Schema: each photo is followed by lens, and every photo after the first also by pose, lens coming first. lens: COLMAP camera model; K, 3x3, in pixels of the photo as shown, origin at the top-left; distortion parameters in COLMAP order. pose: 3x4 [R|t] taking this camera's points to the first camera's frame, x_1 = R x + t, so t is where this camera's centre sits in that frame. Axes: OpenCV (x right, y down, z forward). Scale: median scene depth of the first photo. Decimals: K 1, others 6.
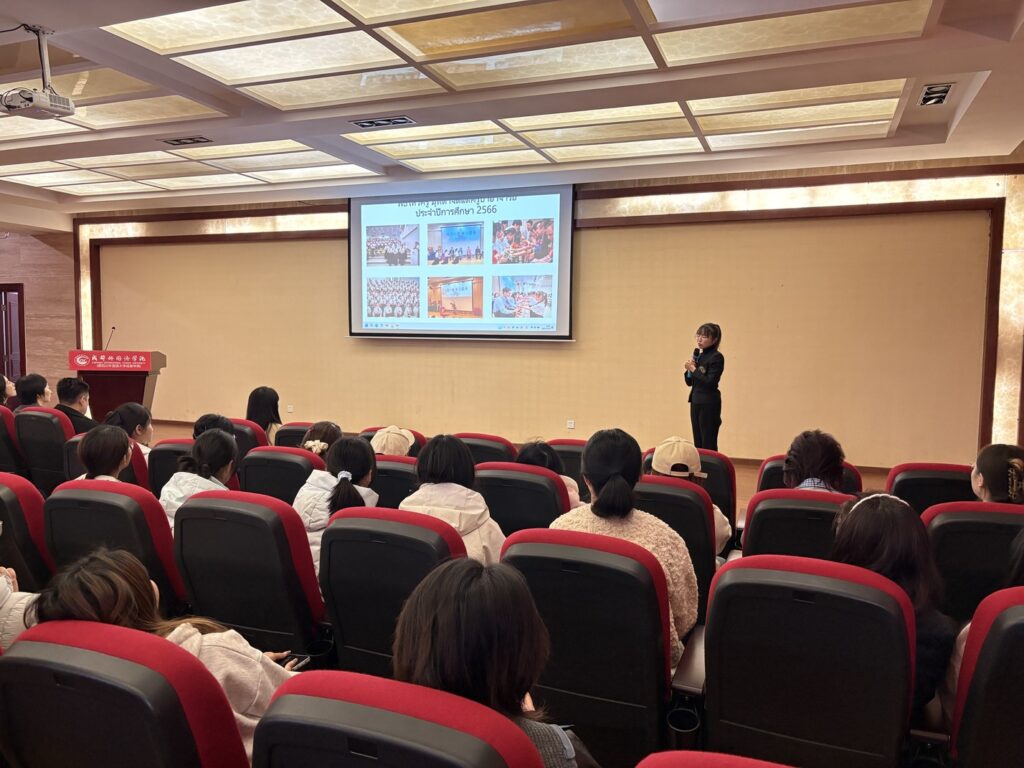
lens RADIAL K [[787.4, 0, 512.0], [0, 787.4, 384.0], [0, 0, 1]] dist [0.029363, -0.006399]
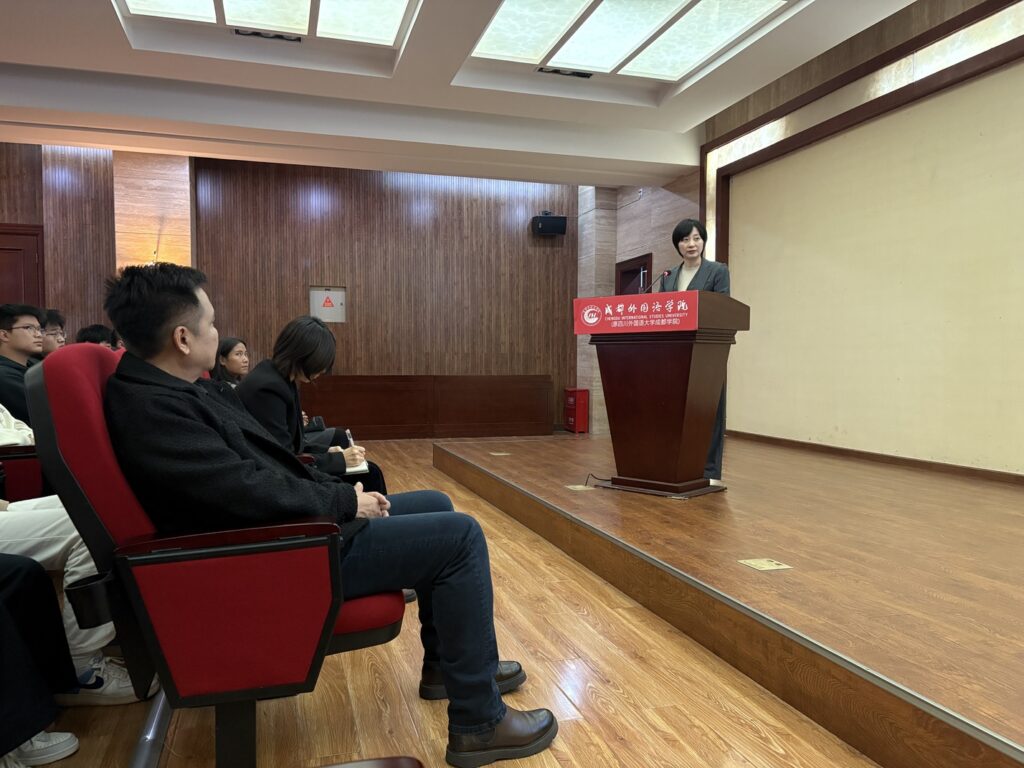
lens RADIAL K [[787.4, 0, 512.0], [0, 787.4, 384.0], [0, 0, 1]] dist [0.029363, -0.006399]
pose [[0.624106, 0.003393, -0.781332, -0.131237], [-0.033936, 0.999165, -0.022768, 0.025435], [0.780602, 0.040725, 0.623700, 0.522712]]
